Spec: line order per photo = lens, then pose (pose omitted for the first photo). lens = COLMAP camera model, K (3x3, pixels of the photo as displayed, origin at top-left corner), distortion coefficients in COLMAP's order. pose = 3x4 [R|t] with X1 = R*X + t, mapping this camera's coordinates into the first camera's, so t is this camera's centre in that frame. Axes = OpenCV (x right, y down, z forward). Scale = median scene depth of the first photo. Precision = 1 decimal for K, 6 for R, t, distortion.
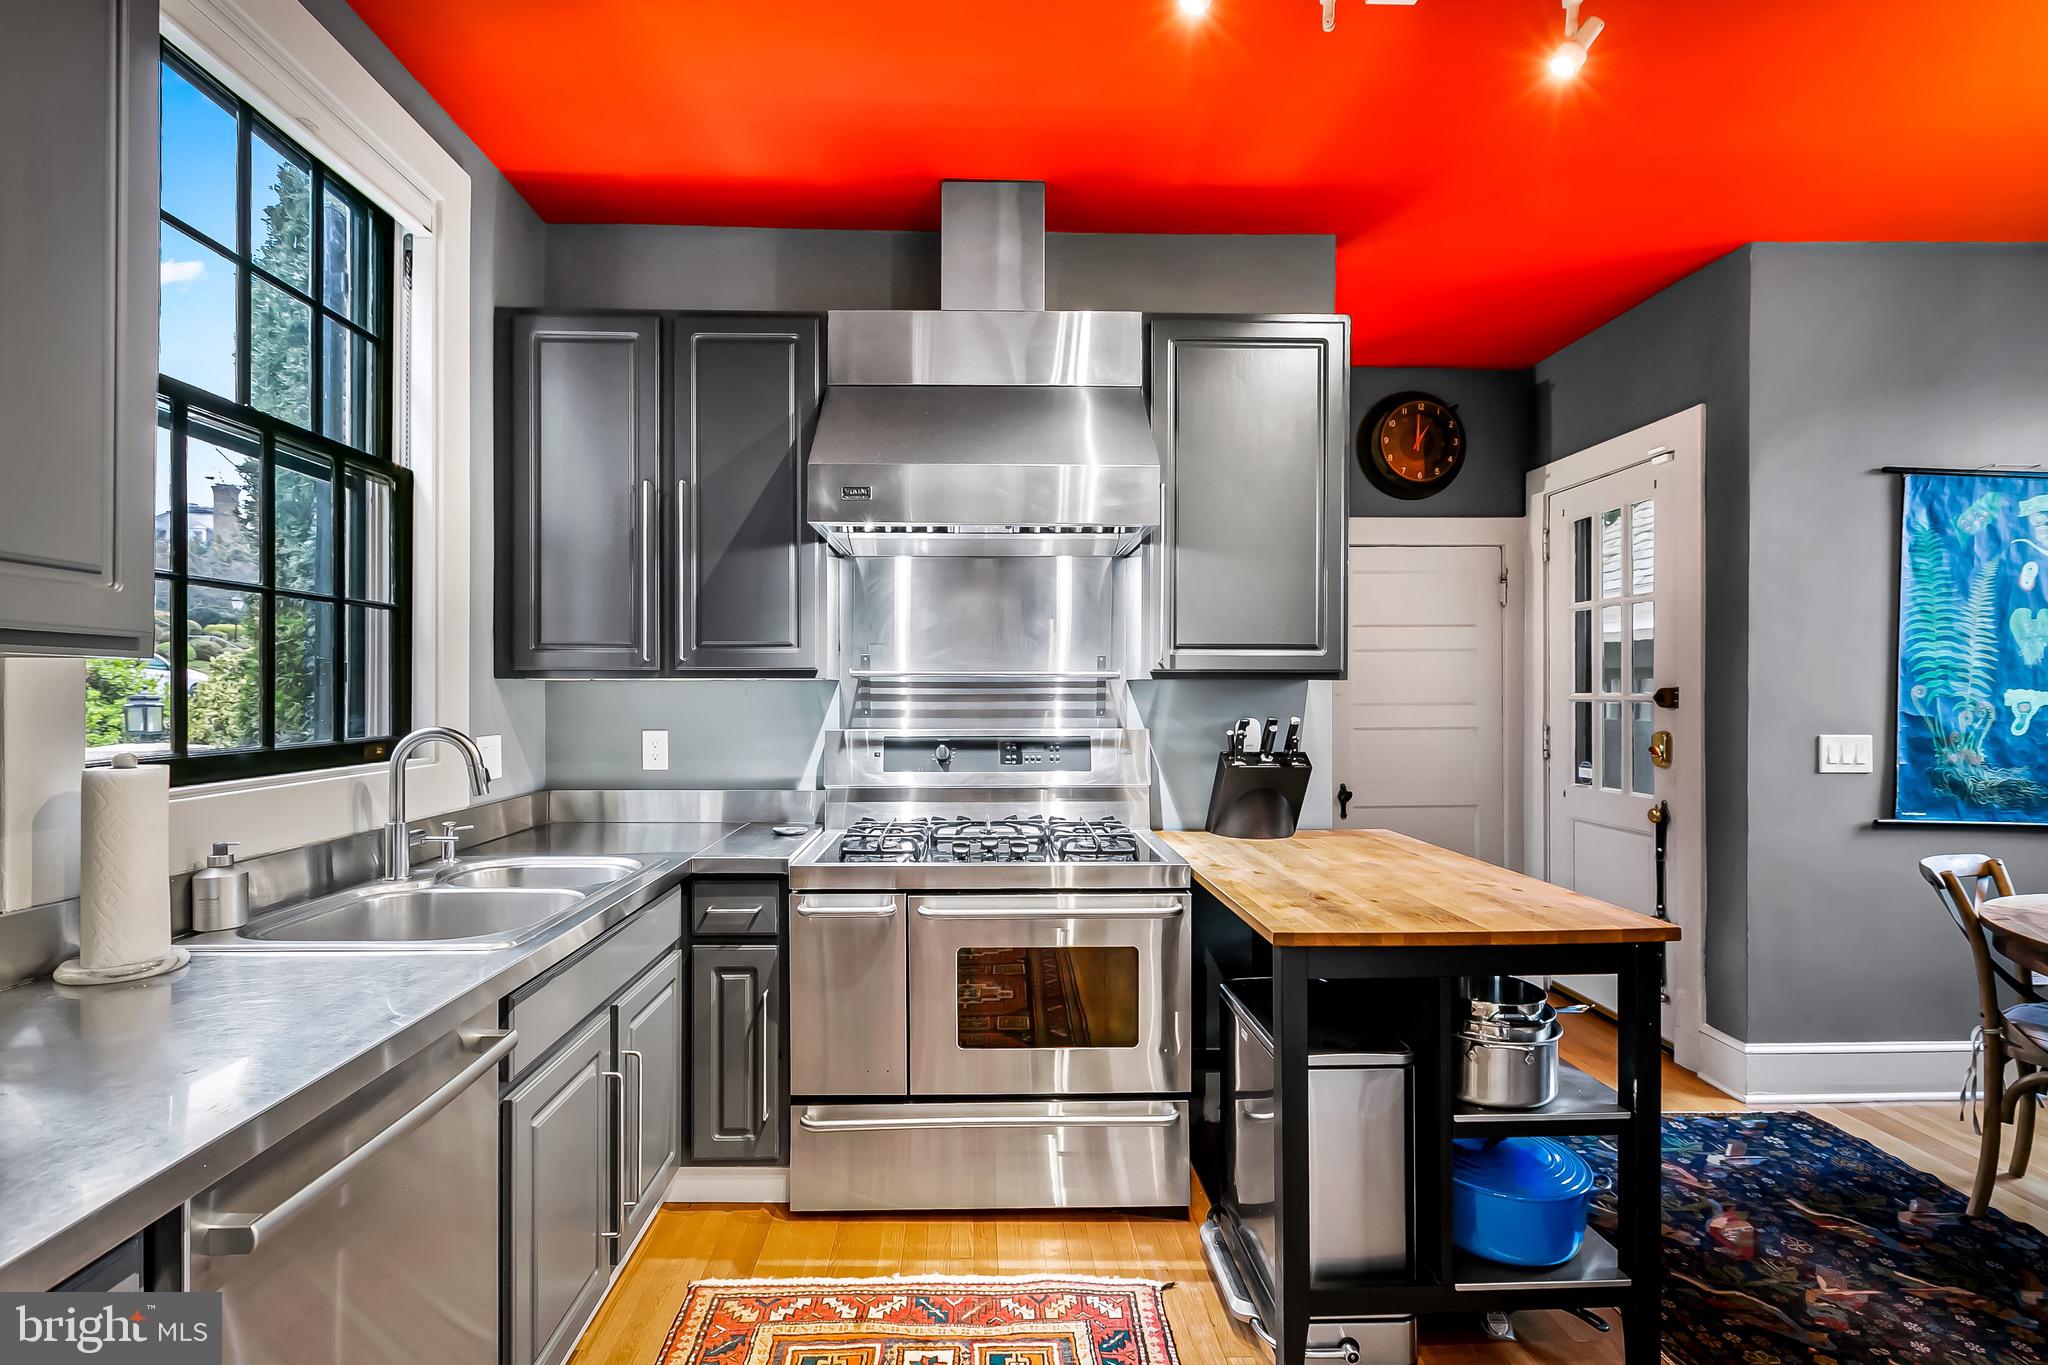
lens RADIAL K [[932.2, 0, 1002.9], [0, 932.2, 692.8], [0, 0, 1]] dist [0.010628, -0.003637]
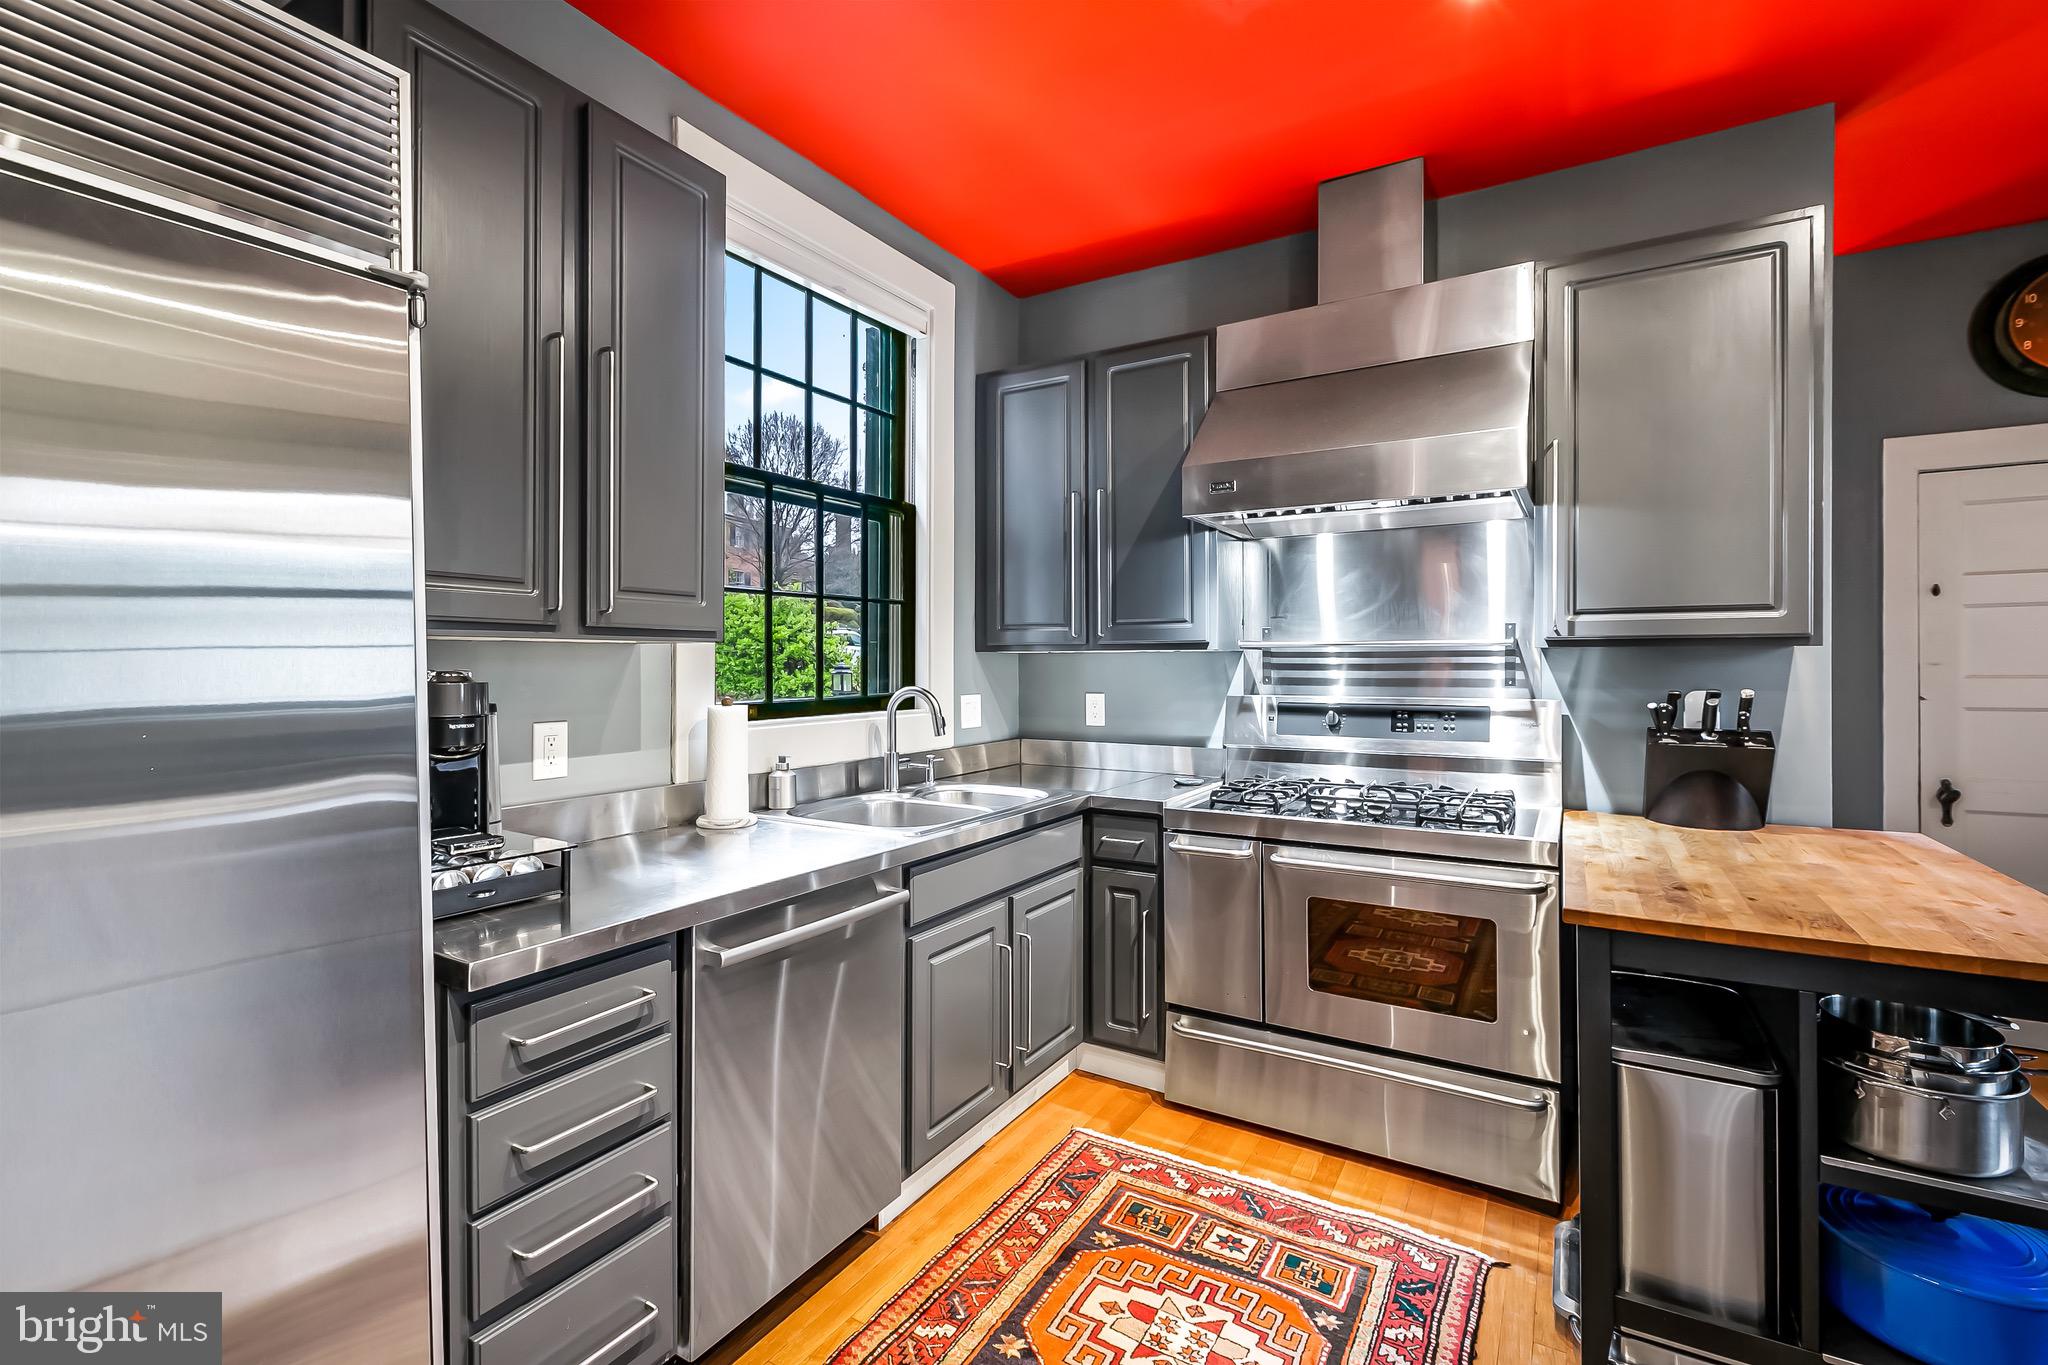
lens RADIAL K [[932.2, 0, 1042.0], [0, 932.2, 655.8], [0, 0, 1]] dist [0.010628, -0.003637]
pose [[0.848333, -0.005005, -0.529440, 0.235097], [0.001710, 0.999976, -0.006714, -0.000557], [0.529461, 0.004791, 0.848321, -0.077113]]
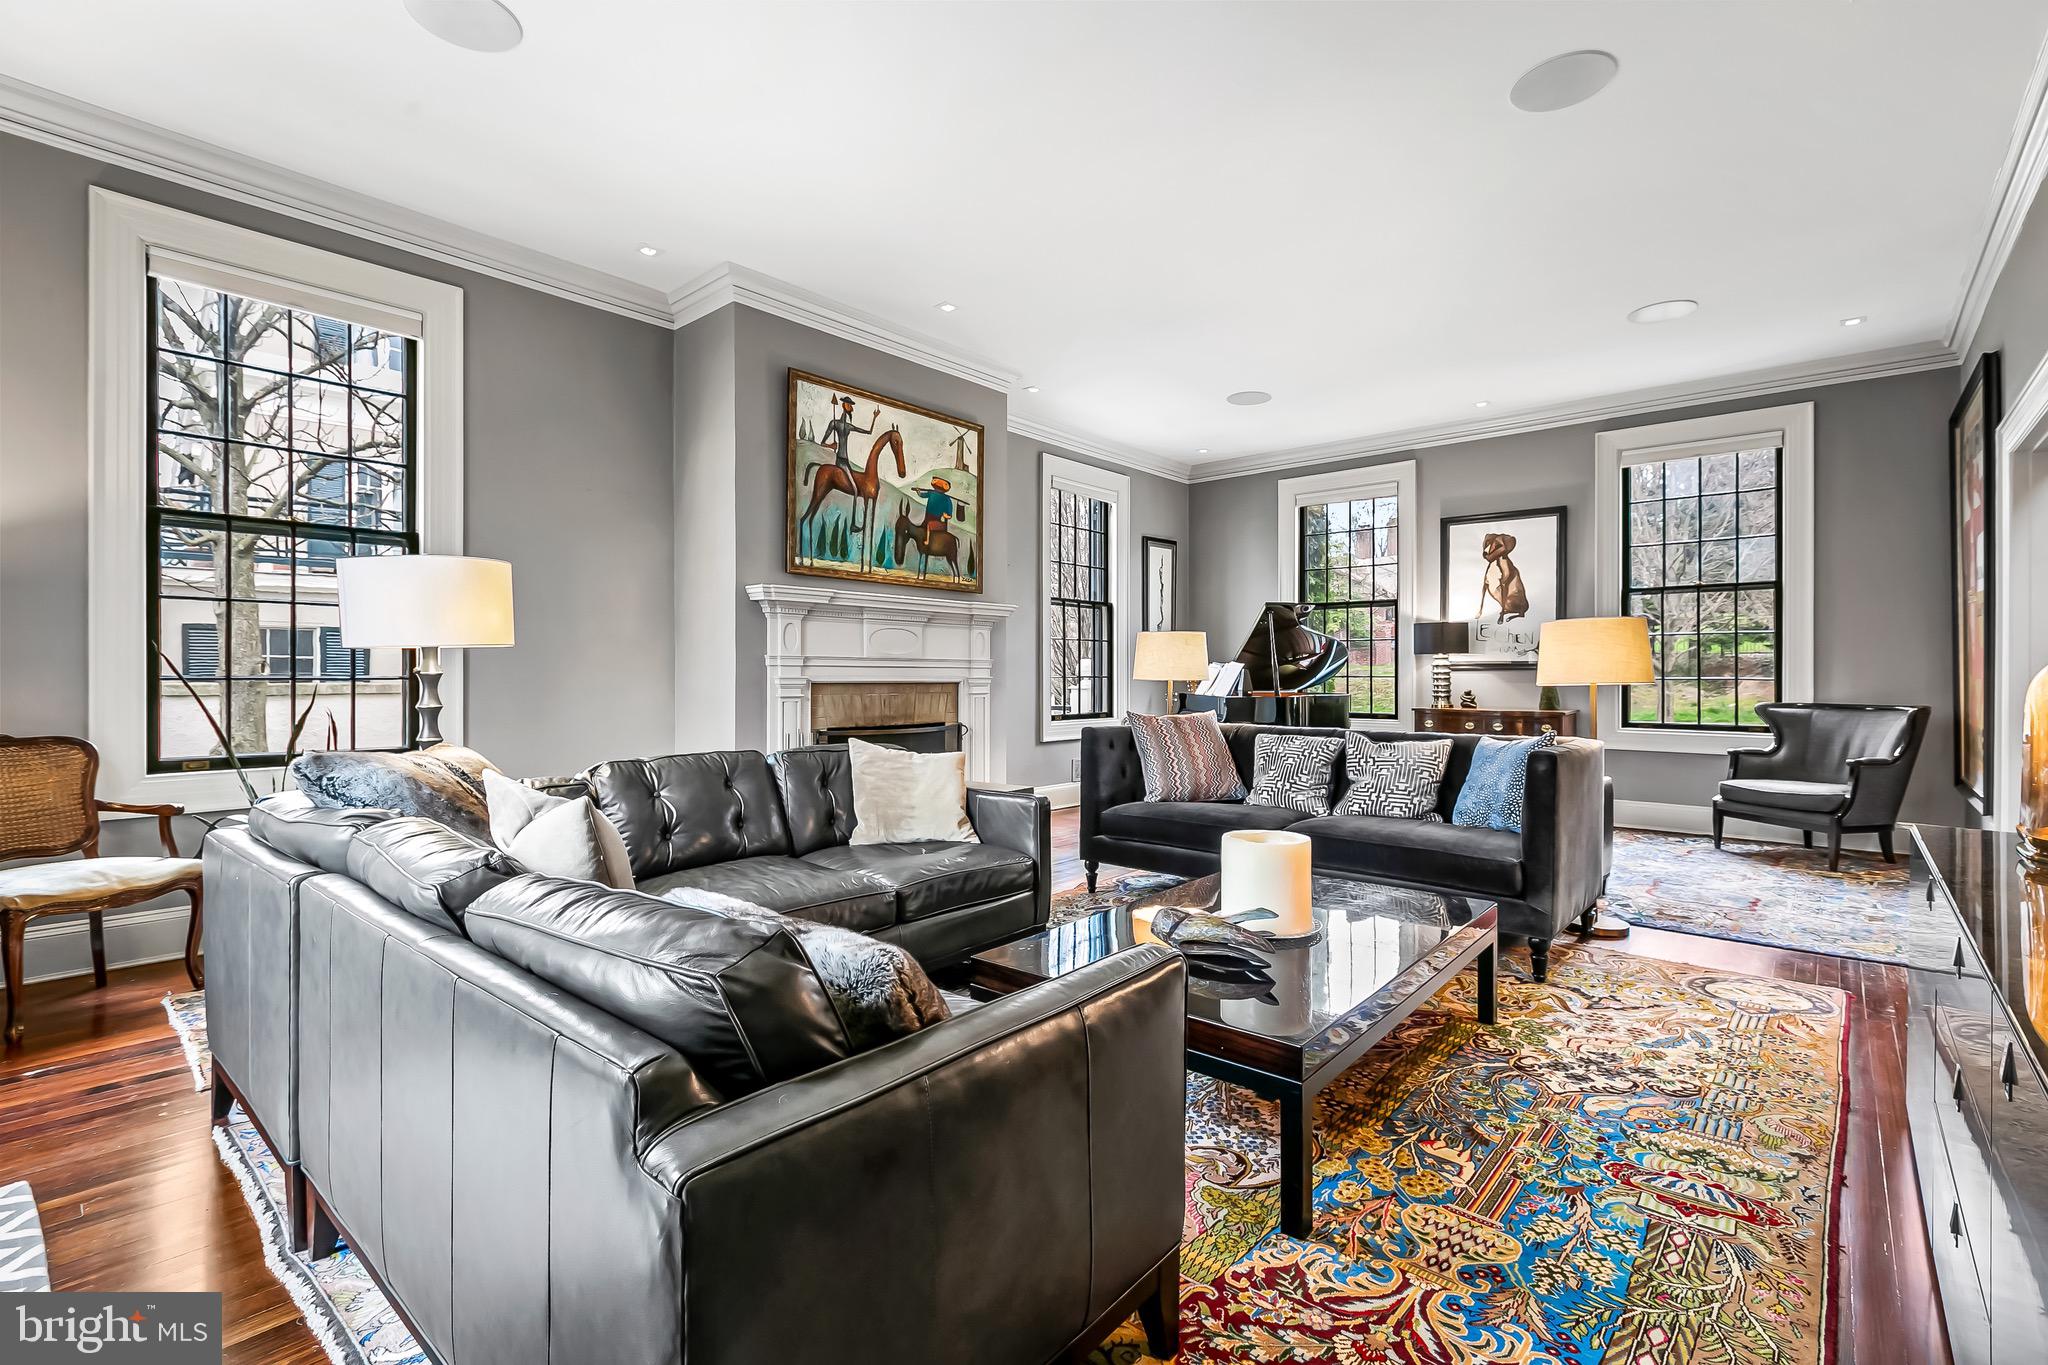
lens RADIAL K [[932.2, 0, 1025.5], [0, 932.2, 677.2], [0, 0, 1]] dist [0.010628, -0.003637]
pose [[0.735550, 0.001667, -0.677468, 1.371097], [-0.001888, 0.999998, 0.000411, 0.043633], [0.677467, 0.000977, 0.735552, -1.649425]]
